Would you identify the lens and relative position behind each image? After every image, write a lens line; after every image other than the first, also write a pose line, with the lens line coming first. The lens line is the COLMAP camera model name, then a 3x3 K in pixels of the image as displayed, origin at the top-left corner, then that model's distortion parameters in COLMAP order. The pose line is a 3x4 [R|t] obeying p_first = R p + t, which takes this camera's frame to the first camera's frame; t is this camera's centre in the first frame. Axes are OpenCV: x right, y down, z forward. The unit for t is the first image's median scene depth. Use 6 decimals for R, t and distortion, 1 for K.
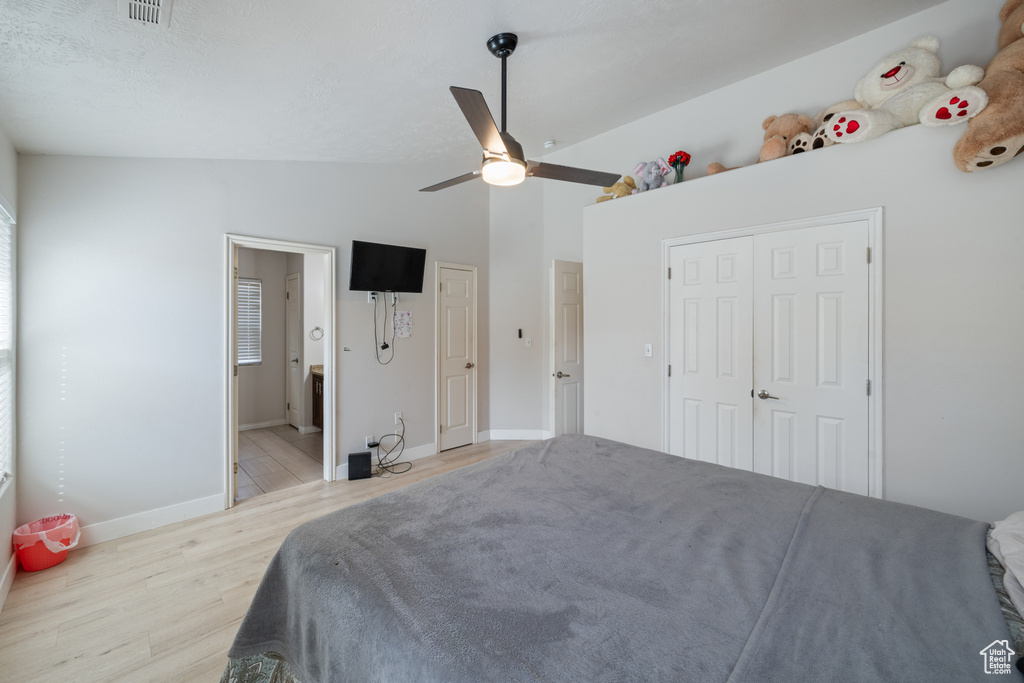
lens RADIAL K [[414.9, 0, 512.4], [0, 414.9, 336.7], [0, 0, 1]] dist [-0.001945, -0.000289]
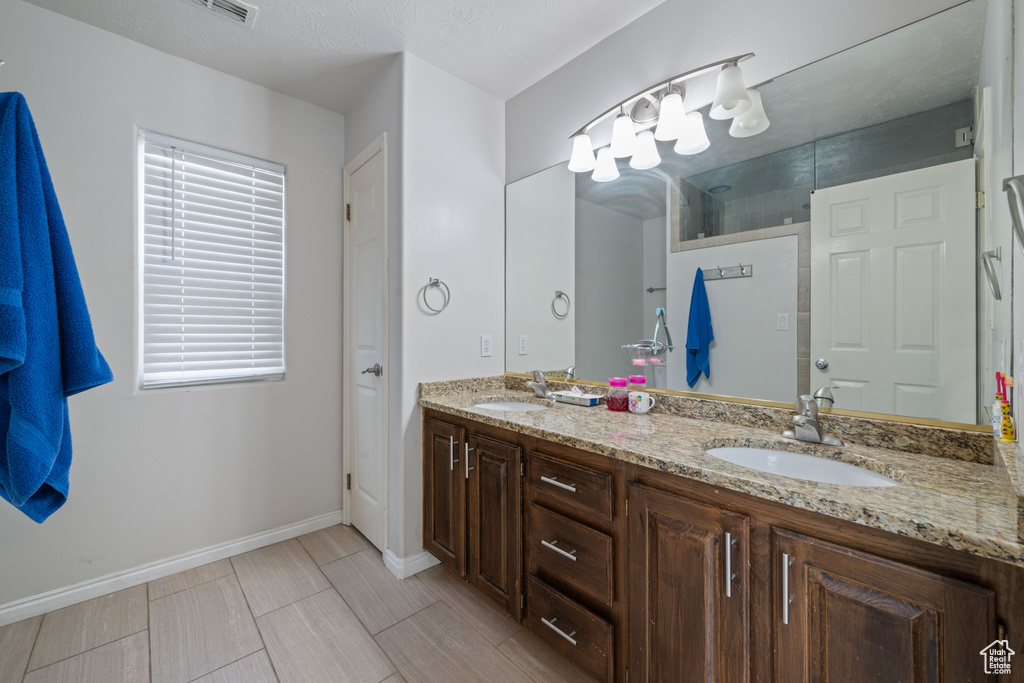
lens RADIAL K [[414.9, 0, 512.3], [0, 414.9, 336.7], [0, 0, 1]] dist [-0.001945, -0.000289]
pose [[0.999251, -0.001362, -0.038679, -0.376025], [0.000835, 0.999907, -0.013631, 0.031670], [0.038694, 0.013588, 0.999159, 0.616900]]
